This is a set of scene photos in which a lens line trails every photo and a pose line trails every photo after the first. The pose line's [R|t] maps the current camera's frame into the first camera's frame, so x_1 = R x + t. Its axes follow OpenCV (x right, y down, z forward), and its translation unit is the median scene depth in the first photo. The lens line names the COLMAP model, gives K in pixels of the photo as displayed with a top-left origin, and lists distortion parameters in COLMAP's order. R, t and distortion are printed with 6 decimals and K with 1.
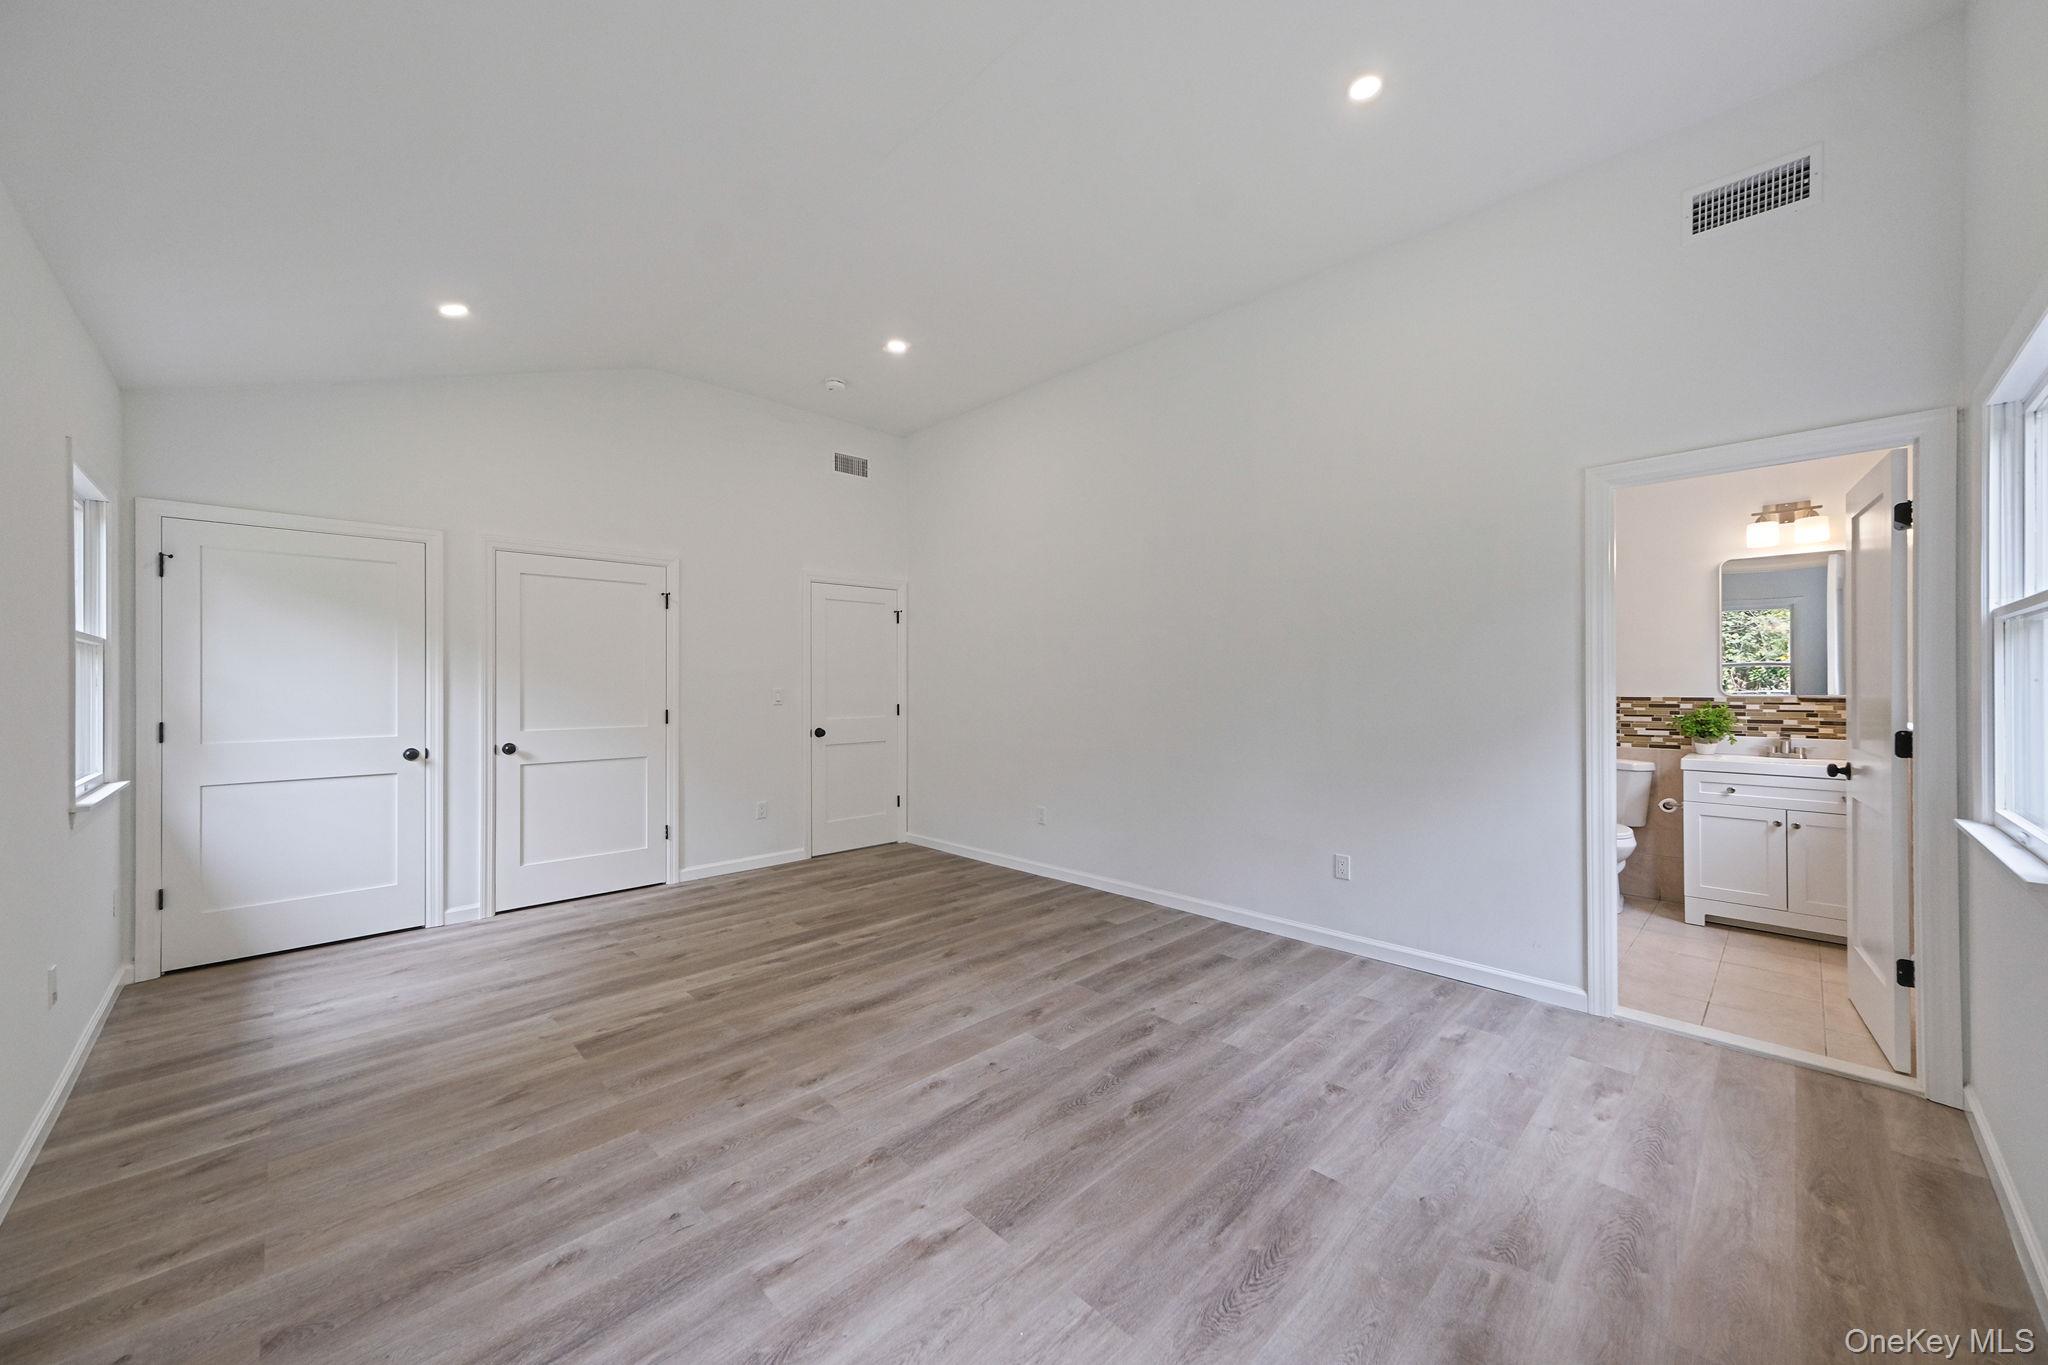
lens RADIAL K [[758.6, 0, 1027.5], [0, 758.6, 681.0], [0, 0, 1]] dist [0.019445, 0.001776]
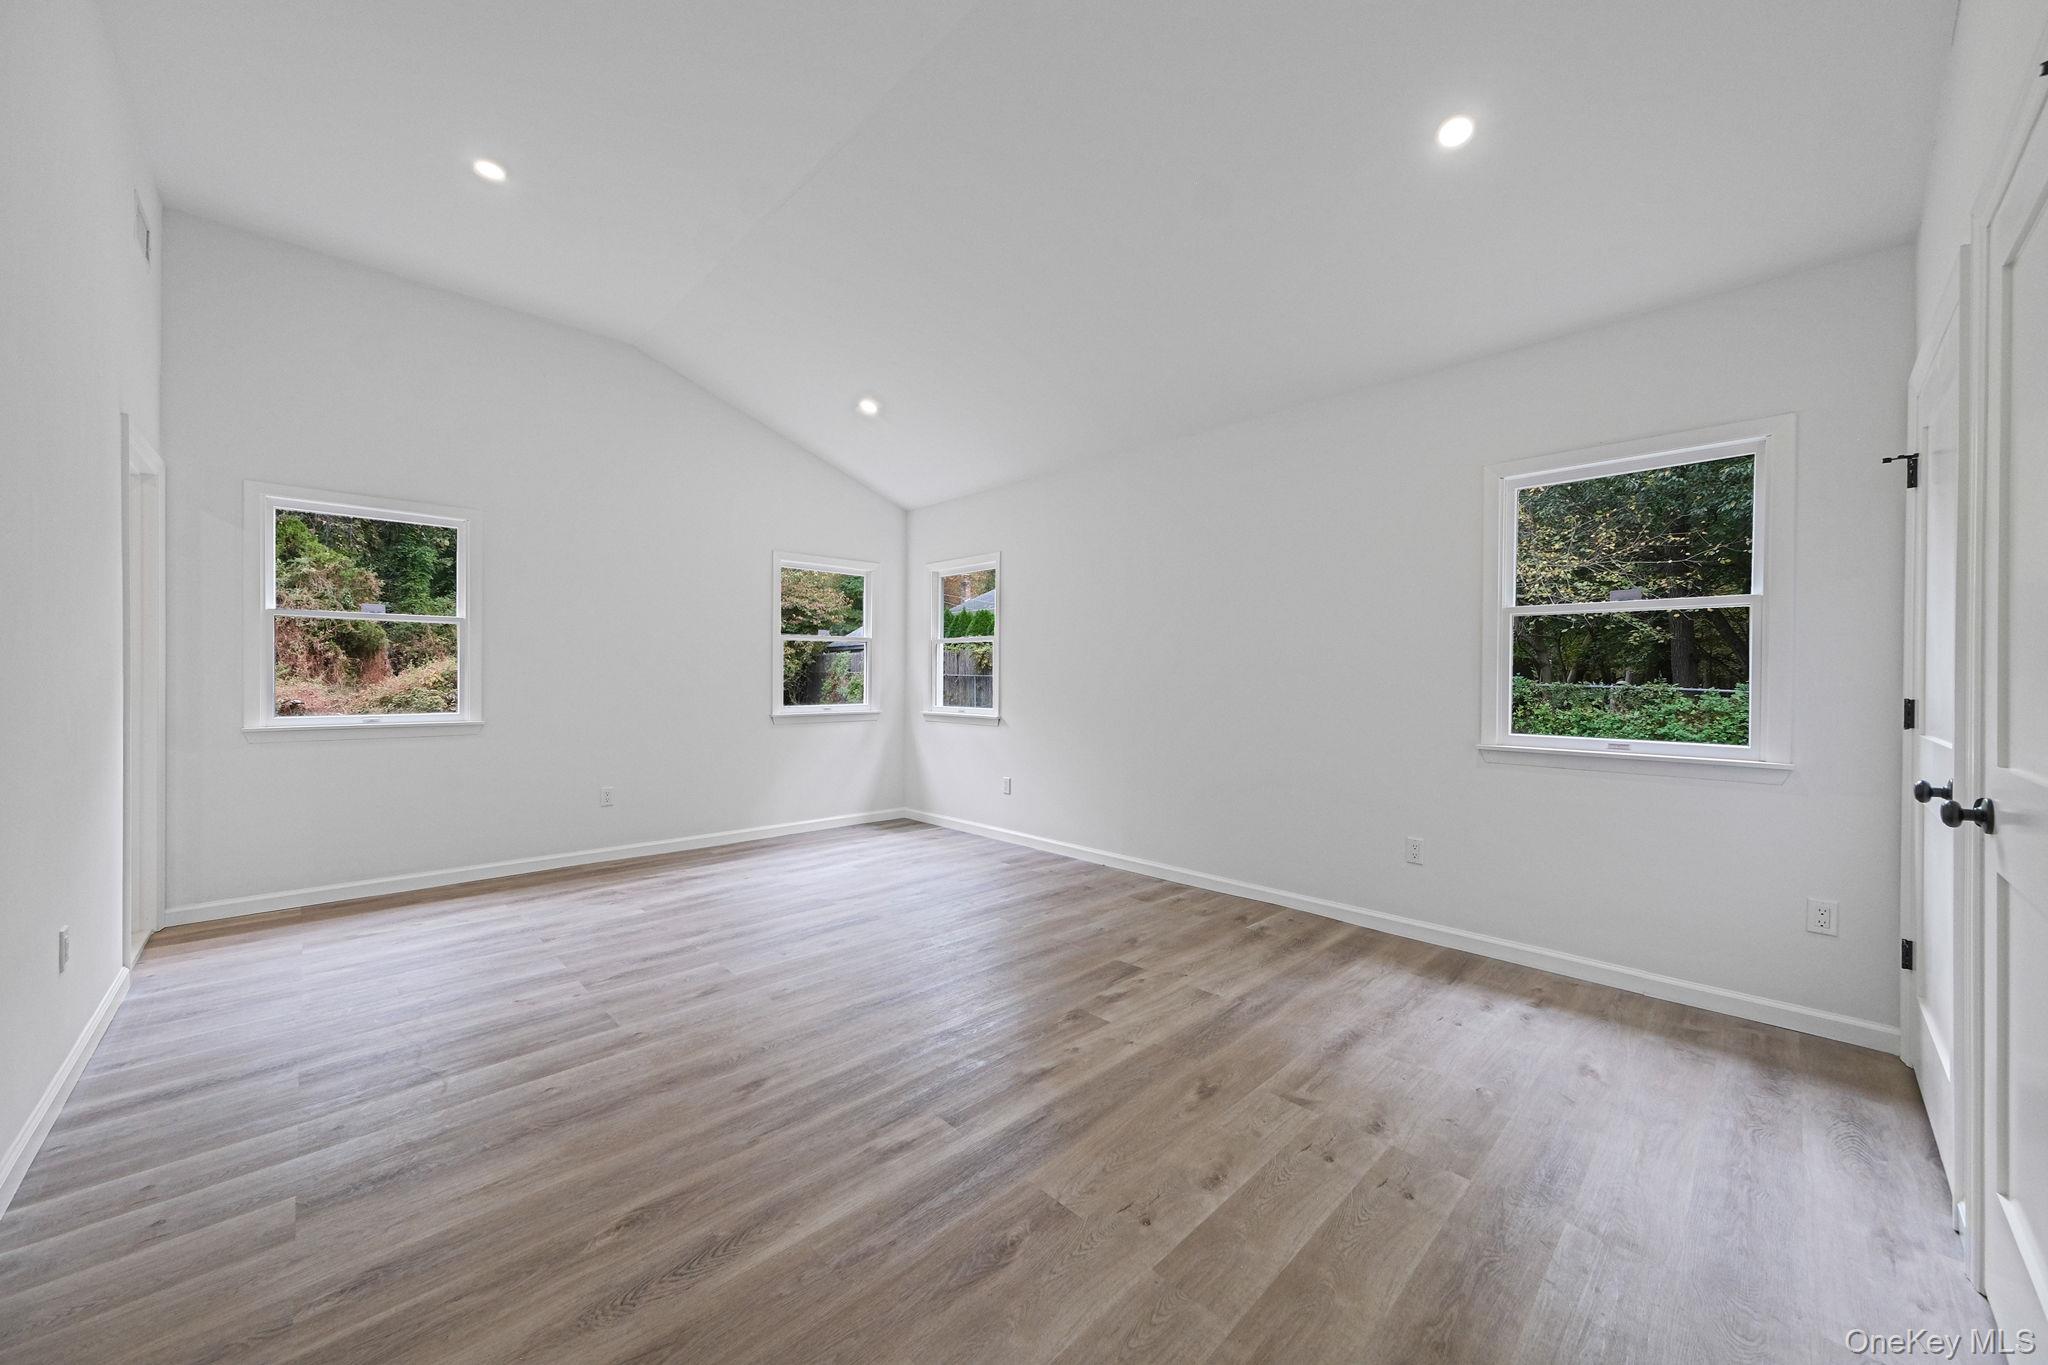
lens RADIAL K [[758.6, 0, 1025.7], [0, 758.6, 678.3], [0, 0, 1]] dist [0.019445, 0.001776]
pose [[-0.999970, -0.001743, 0.007518, -0.334948], [-0.001777, 0.999988, -0.004471, 0.042394], [-0.007510, -0.004484, -0.999962, 1.671725]]
